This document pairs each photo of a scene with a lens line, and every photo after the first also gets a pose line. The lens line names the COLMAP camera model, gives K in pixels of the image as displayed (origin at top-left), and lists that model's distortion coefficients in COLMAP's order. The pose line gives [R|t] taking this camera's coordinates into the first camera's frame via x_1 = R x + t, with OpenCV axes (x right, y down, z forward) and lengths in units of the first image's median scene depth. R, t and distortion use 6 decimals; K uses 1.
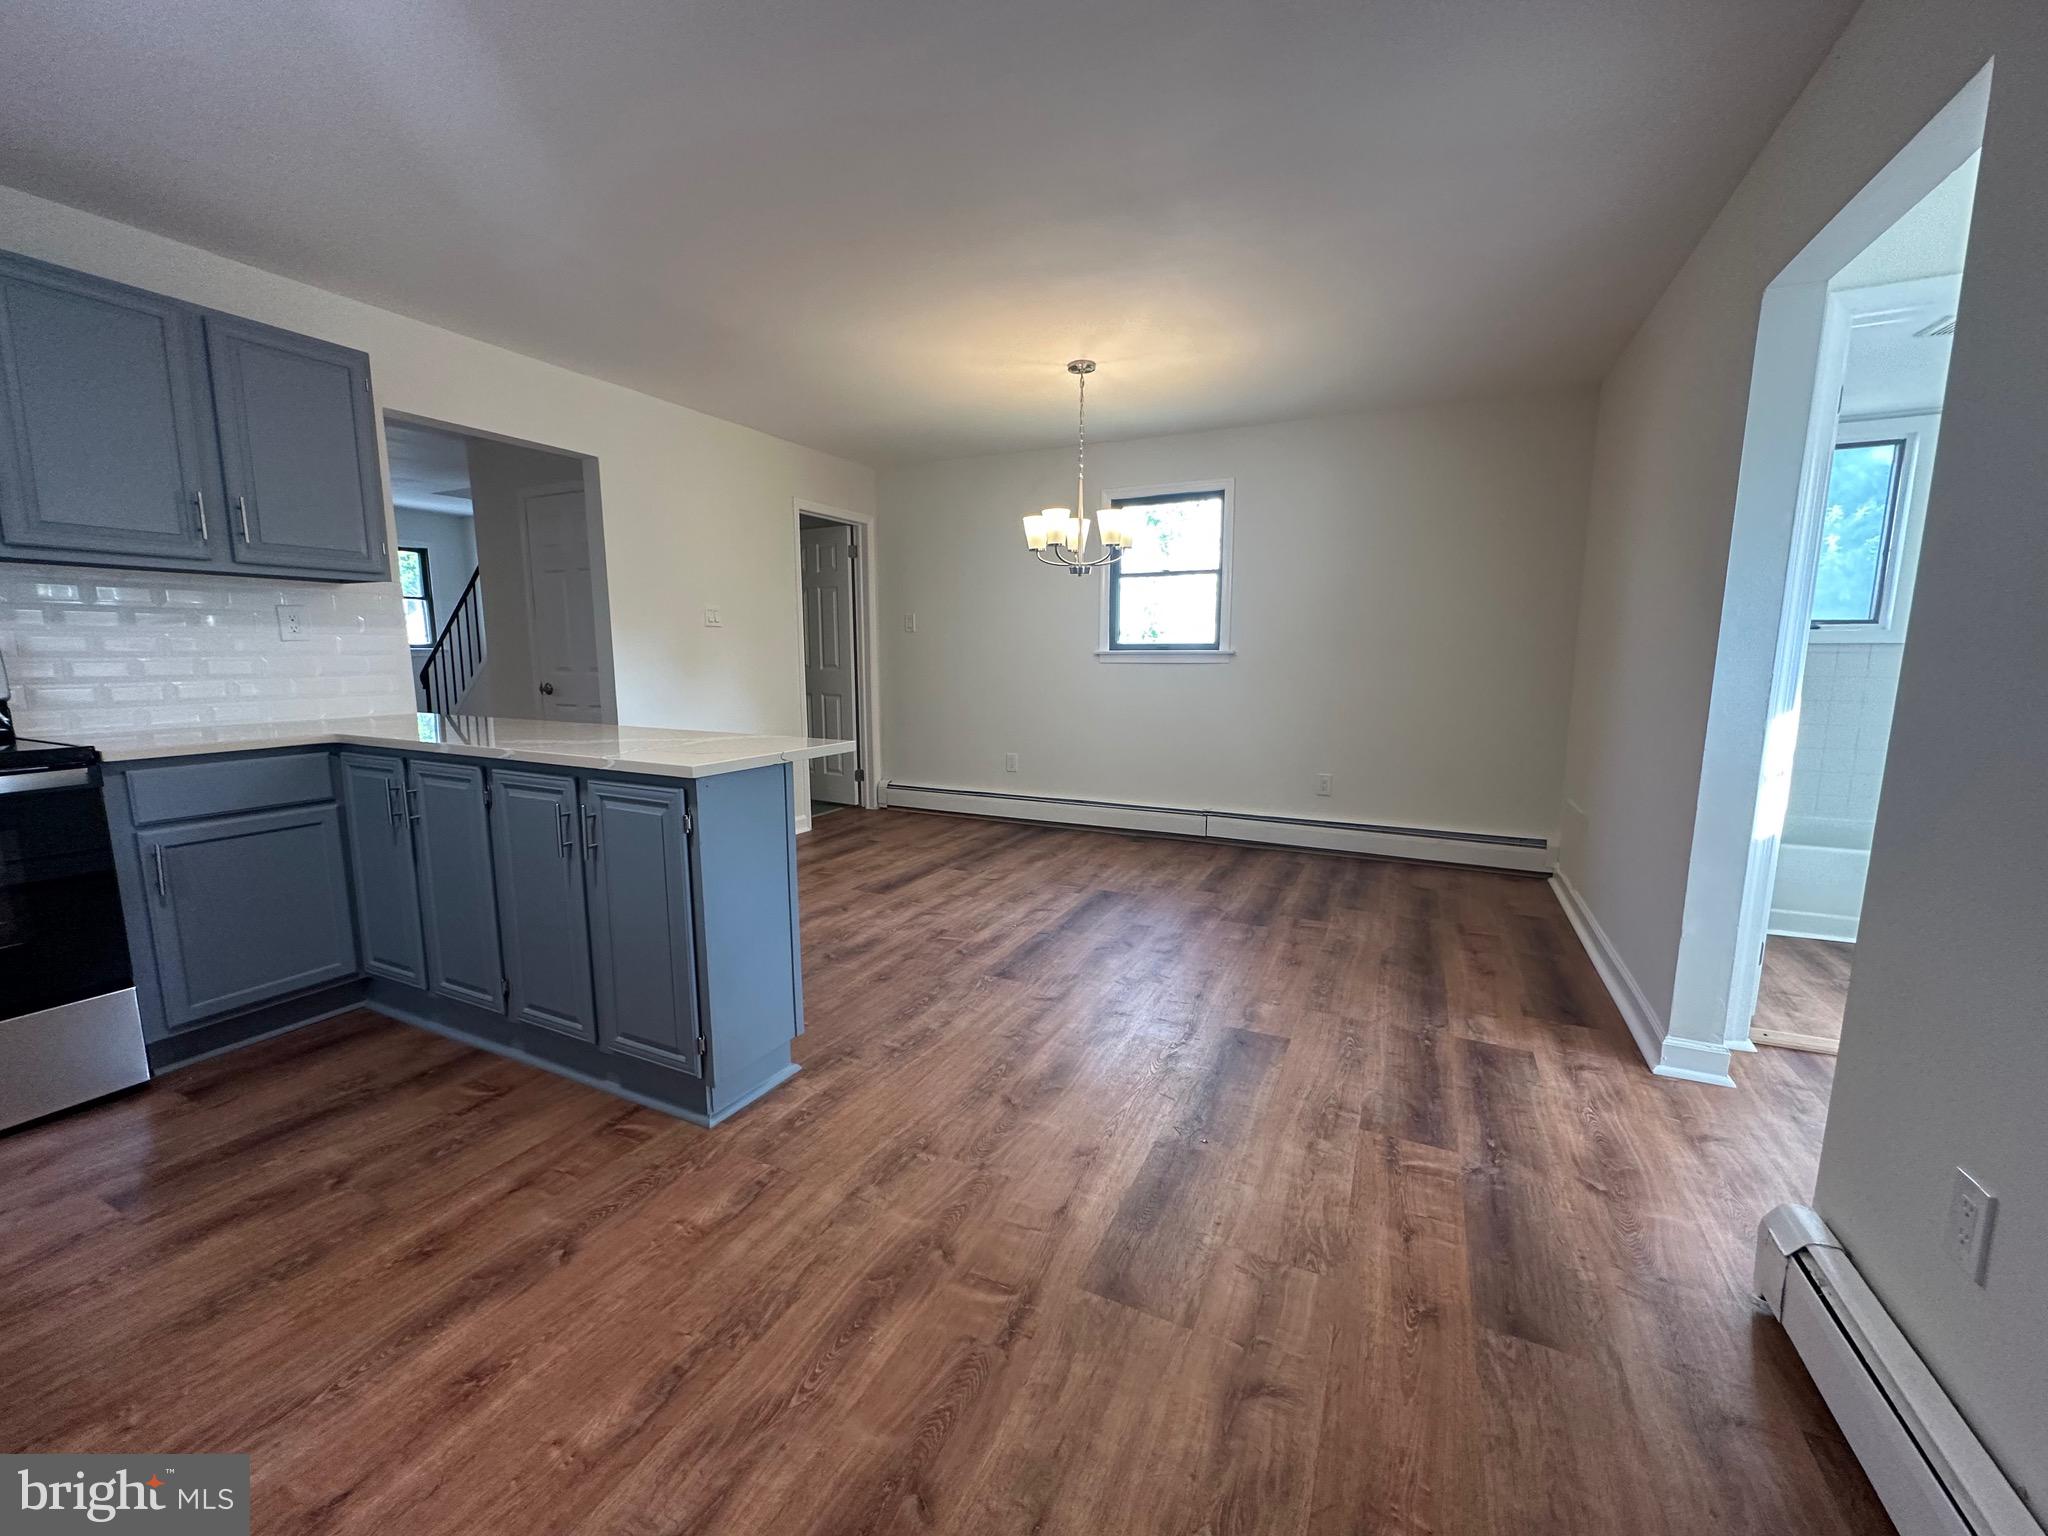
lens RADIAL K [[815.3, 0, 1022.4], [0, 815.3, 763.1], [0, 0, 1]] dist [-0.001873, 0.000114]
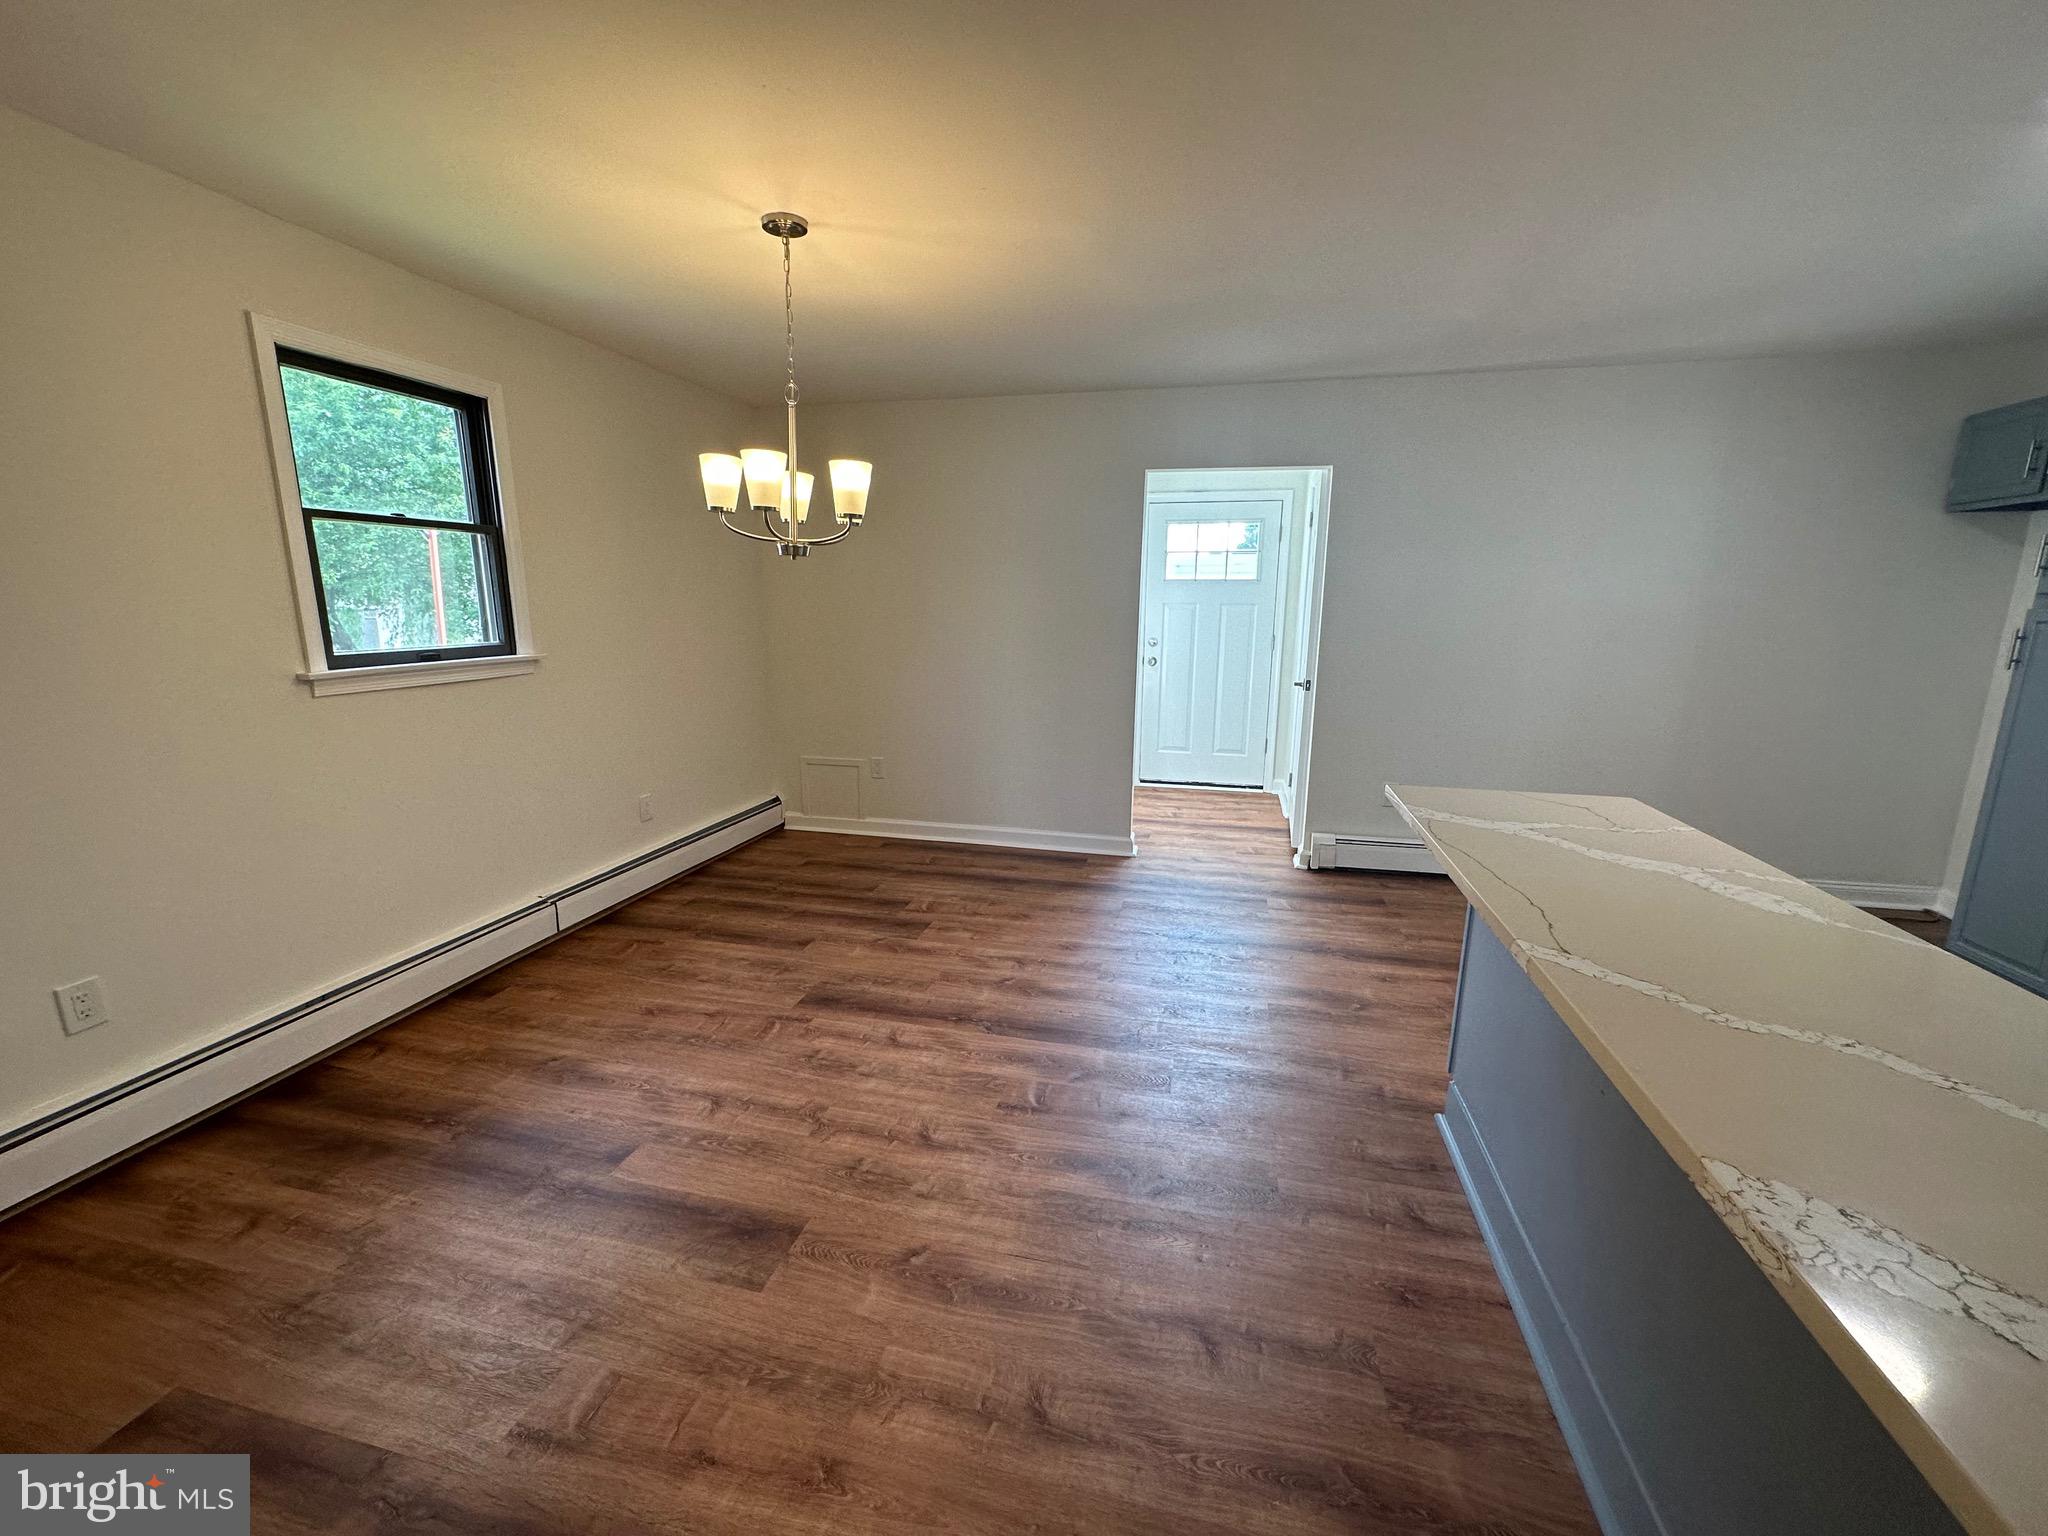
lens RADIAL K [[815.3, 0, 1014.7], [0, 815.3, 772.2], [0, 0, 1]] dist [-0.001873, 0.000114]
pose [[-0.205190, -0.204145, 0.957195, -0.601189], [0.128093, 0.963991, 0.233053, -0.187614], [-0.970304, 0.170431, -0.171652, 0.934831]]
